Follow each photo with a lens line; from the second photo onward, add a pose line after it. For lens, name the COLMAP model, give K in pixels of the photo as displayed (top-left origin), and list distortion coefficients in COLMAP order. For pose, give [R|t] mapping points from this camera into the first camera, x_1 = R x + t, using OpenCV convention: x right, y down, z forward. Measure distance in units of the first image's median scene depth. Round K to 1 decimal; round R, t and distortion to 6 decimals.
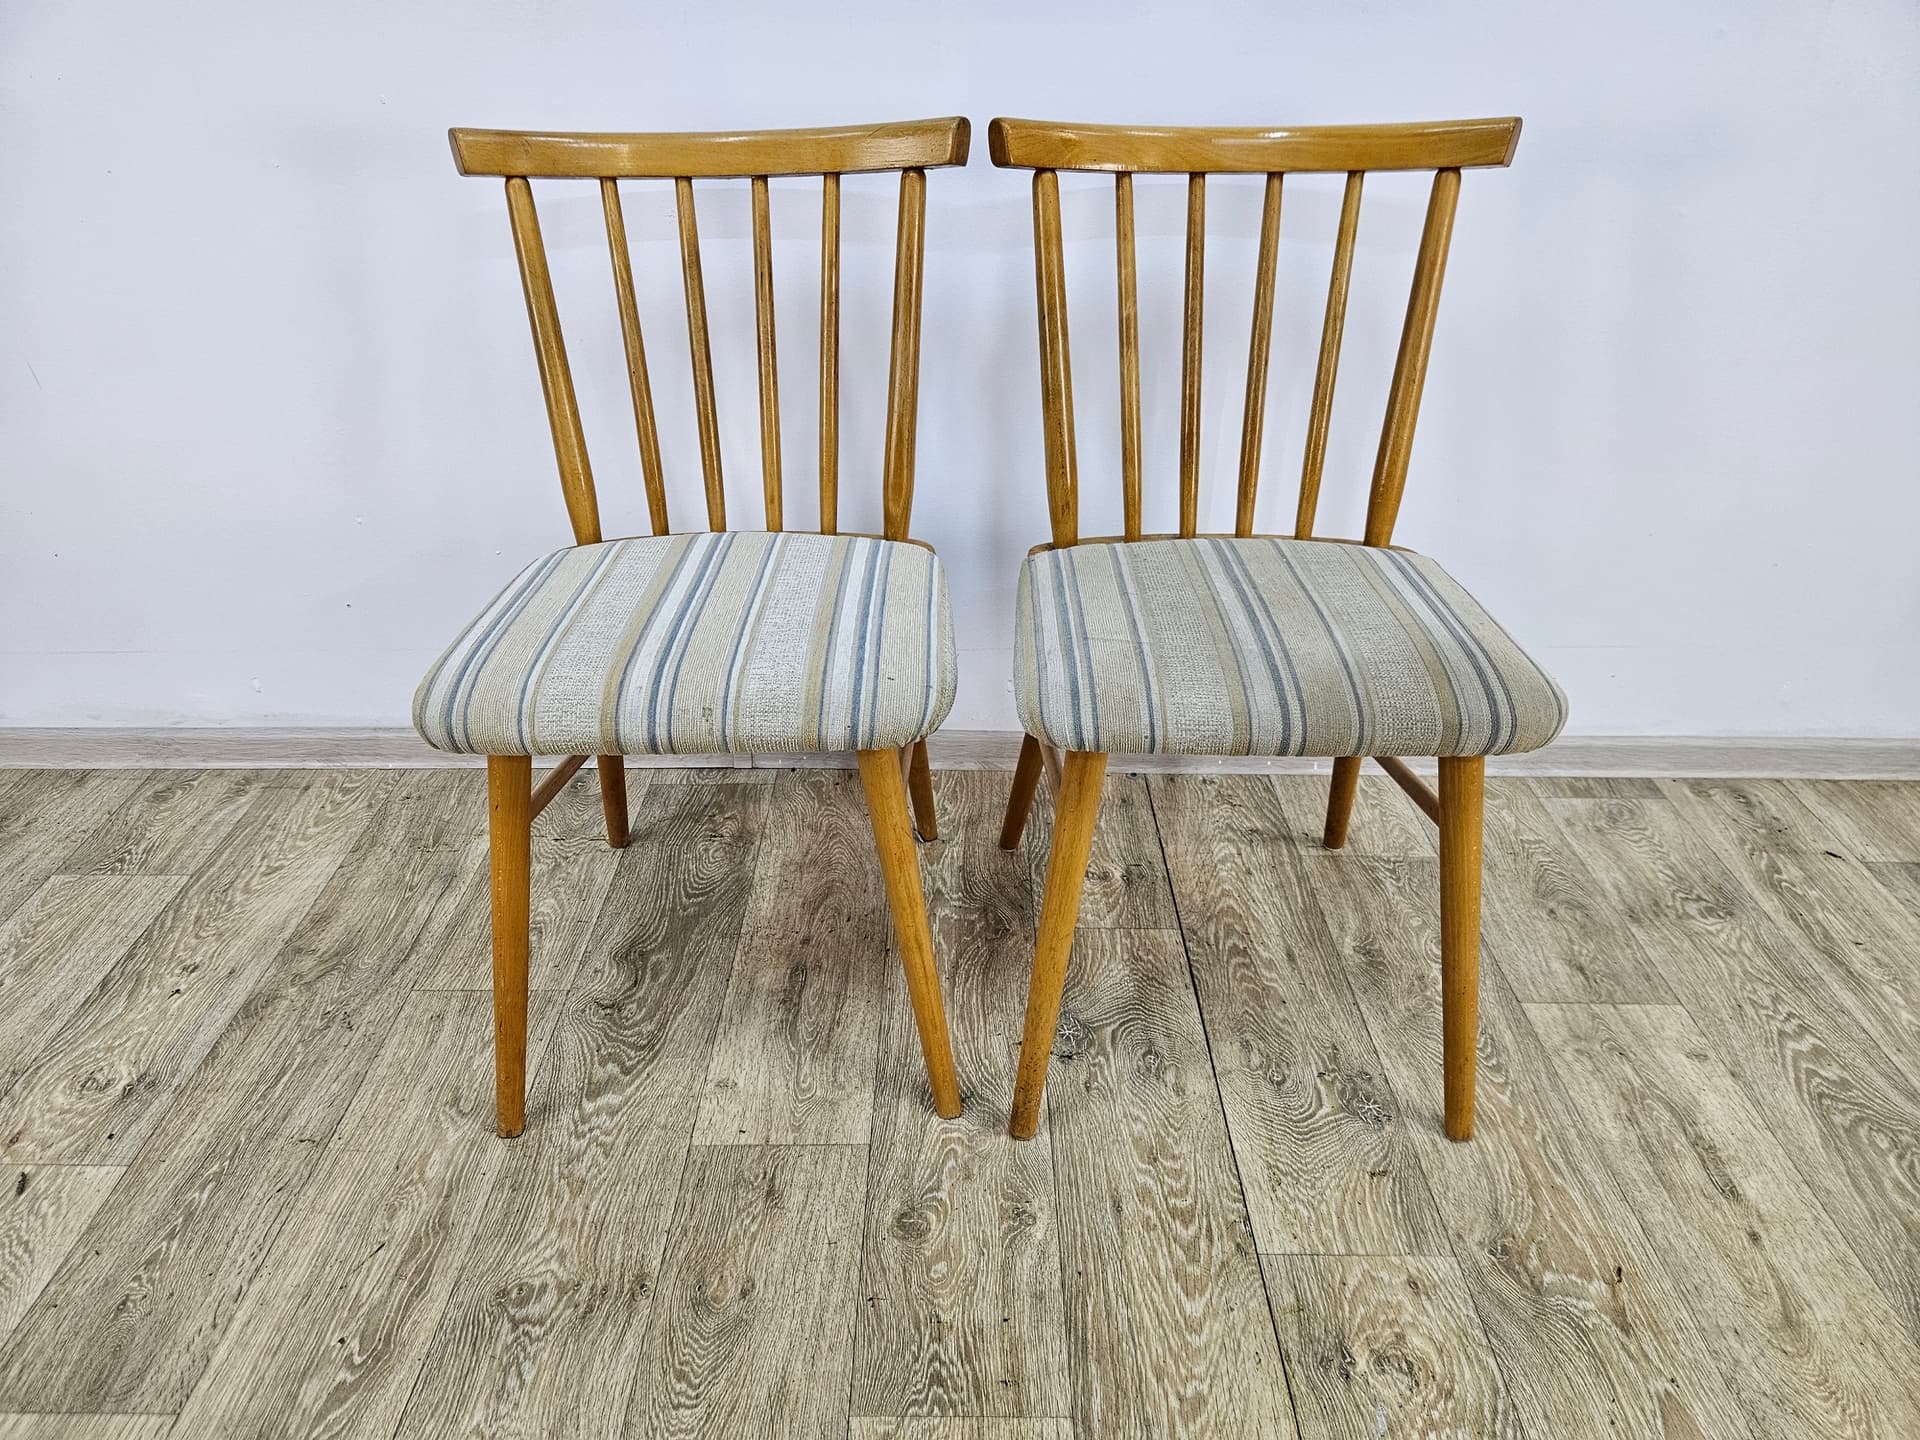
lens RADIAL K [[1308.7, 0, 954.0], [0, 1308.7, 703.7], [0, 0, 1]] dist [0.055031, -0.056831]
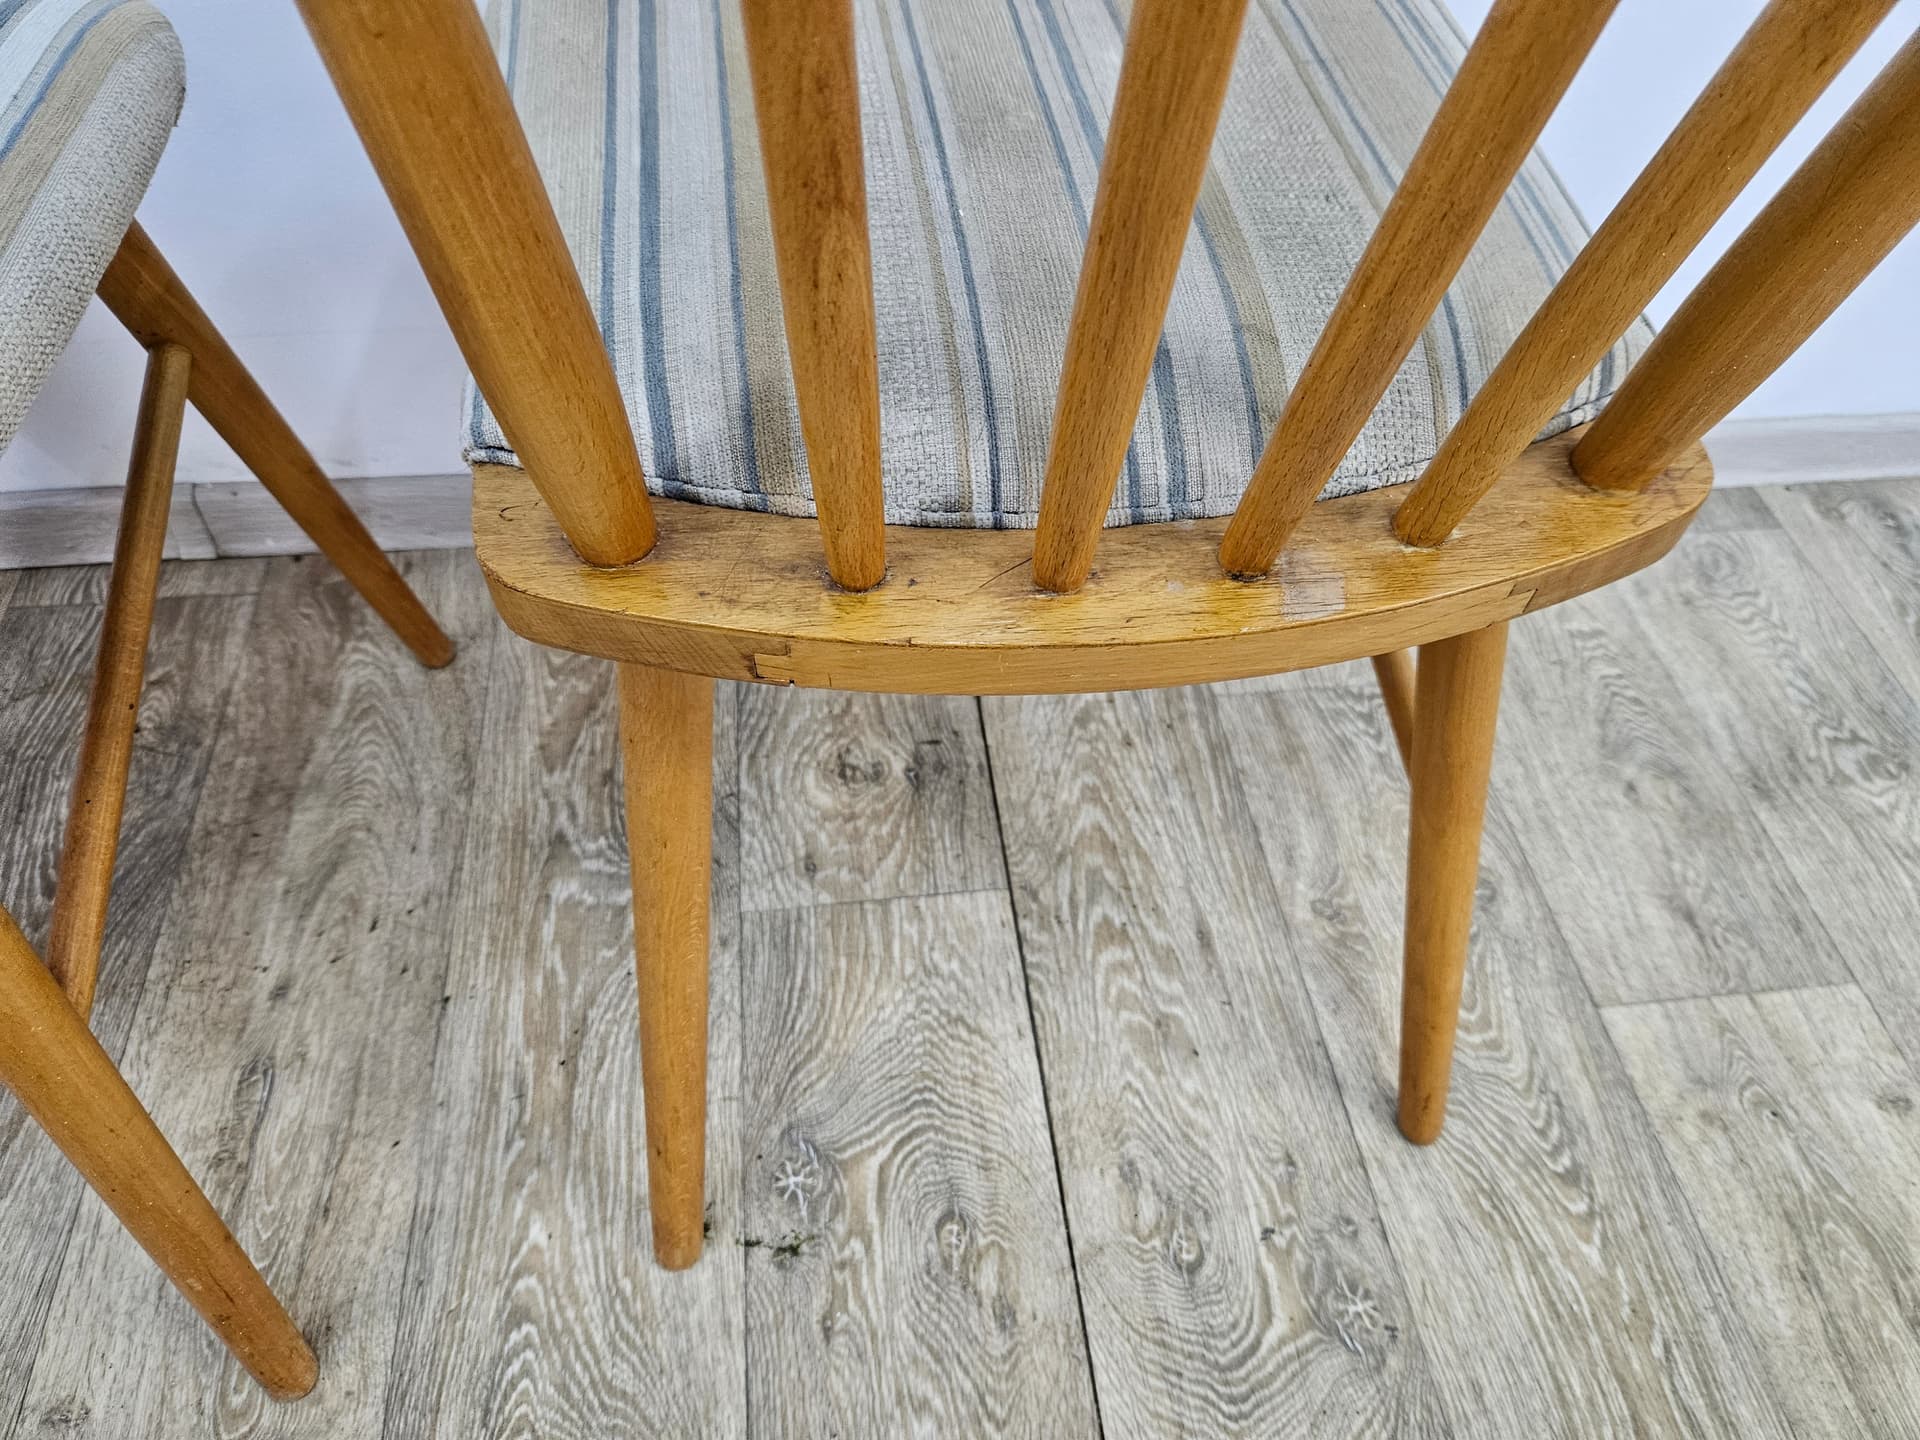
lens RADIAL K [[1308.4, 0, 982.6], [0, 1308.4, 713.3], [0, 0, 1]] dist [0.054738, -0.057107]
pose [[0.989748, -0.075560, 0.121200, 0.116407], [0.025645, 0.928822, 0.369638, -0.115725], [-0.140503, -0.362741, 0.921237, 0.604156]]
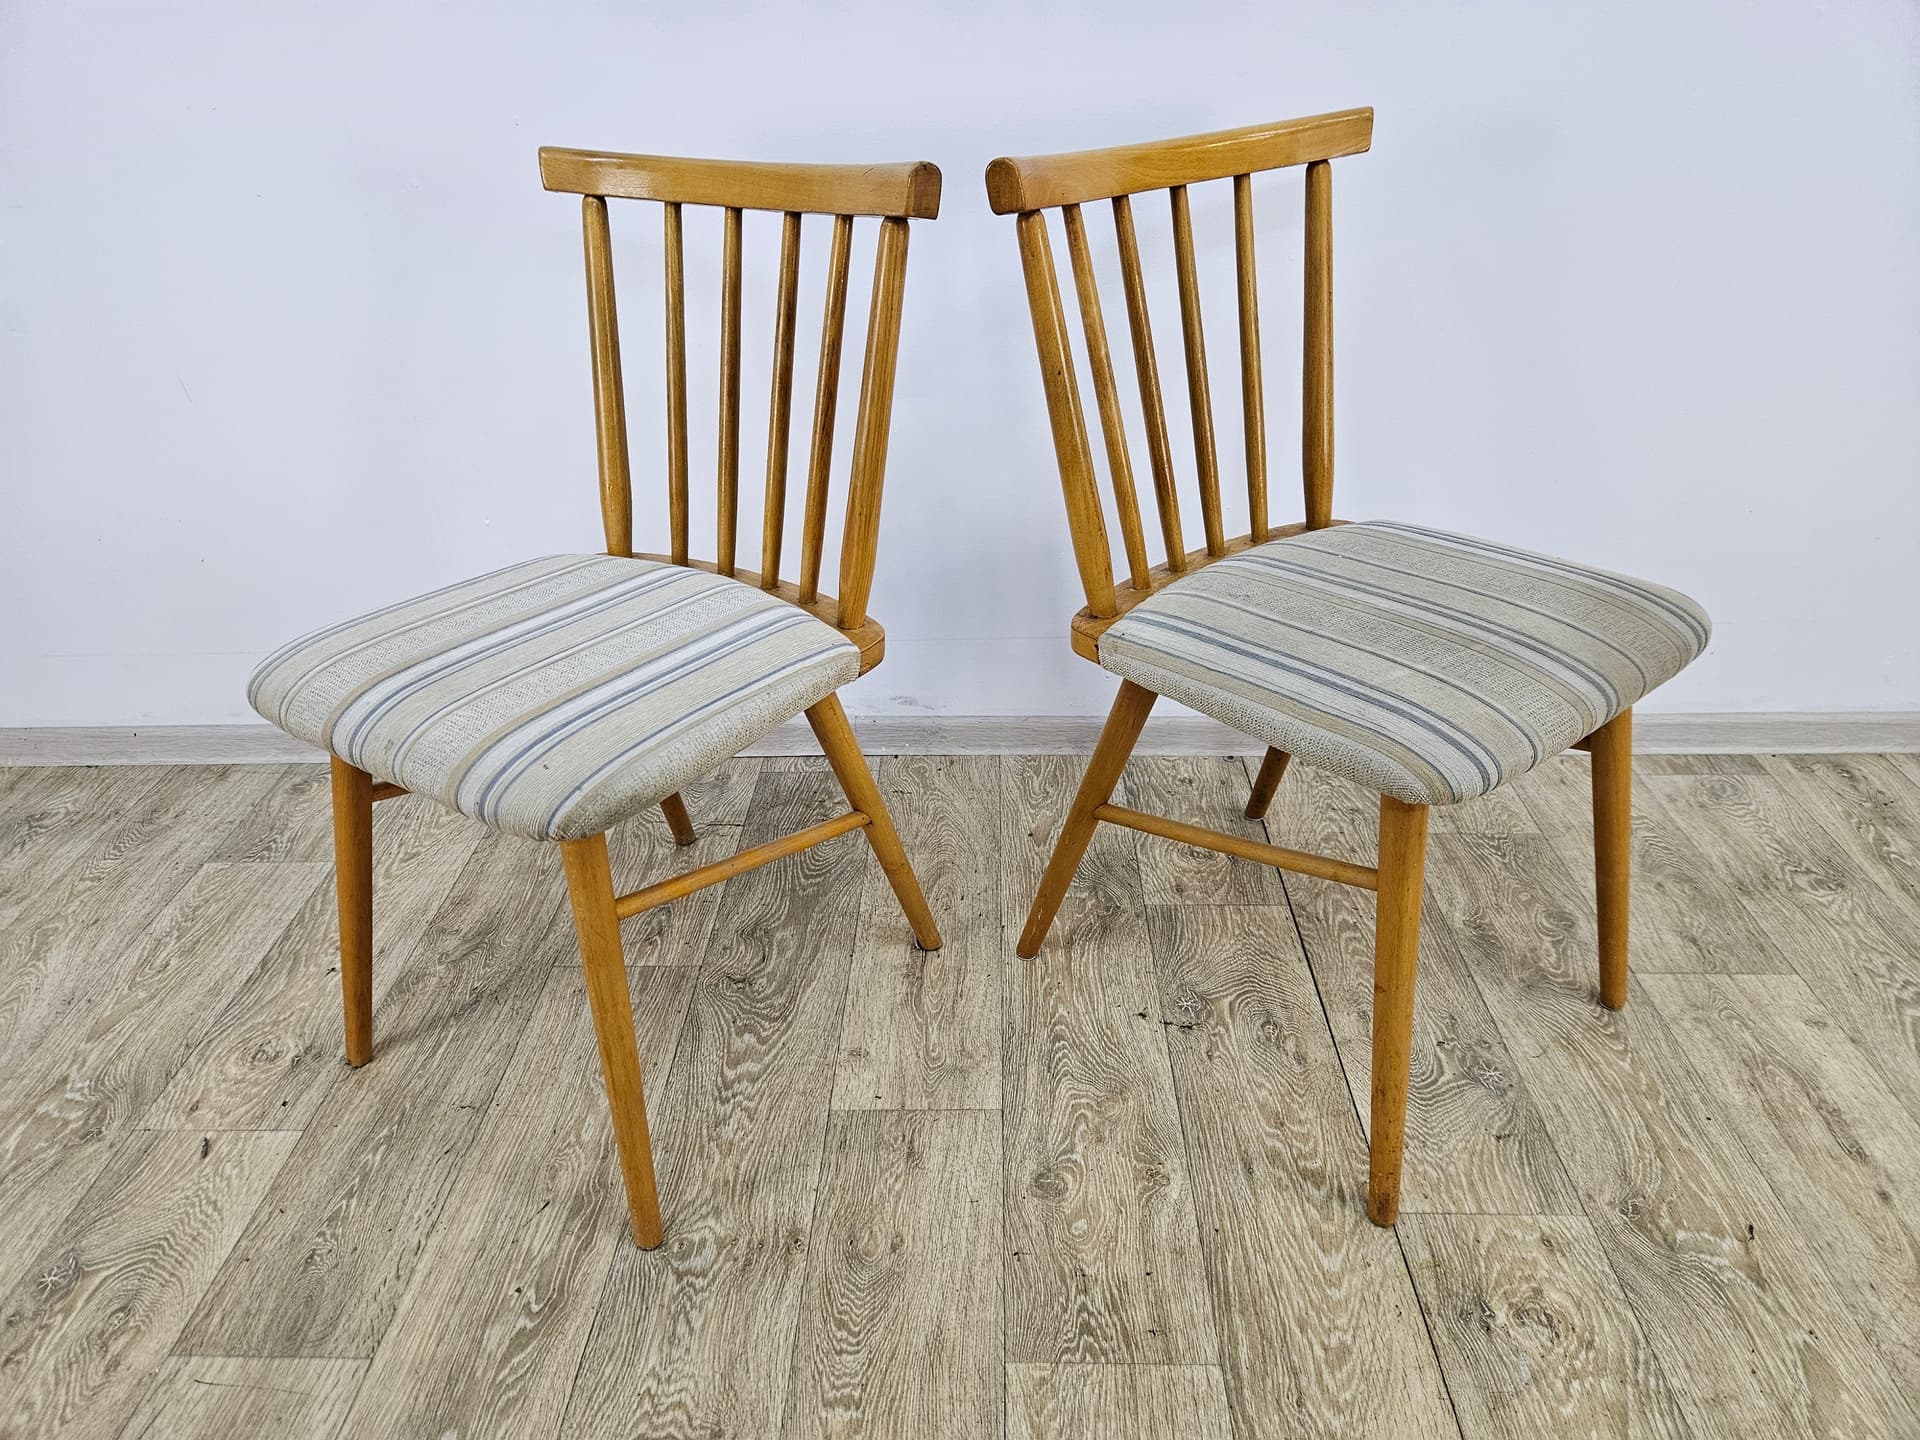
lens RADIAL K [[1308.7, 0, 946.1], [0, 1308.7, 692.4], [0, 0, 1]] dist [0.055031, -0.056831]
pose [[0.999163, -0.014172, -0.038368, -0.060364], [0.013755, 0.999843, -0.011131, 0.016525], [0.038519, 0.010594, 0.999202, -0.037772]]
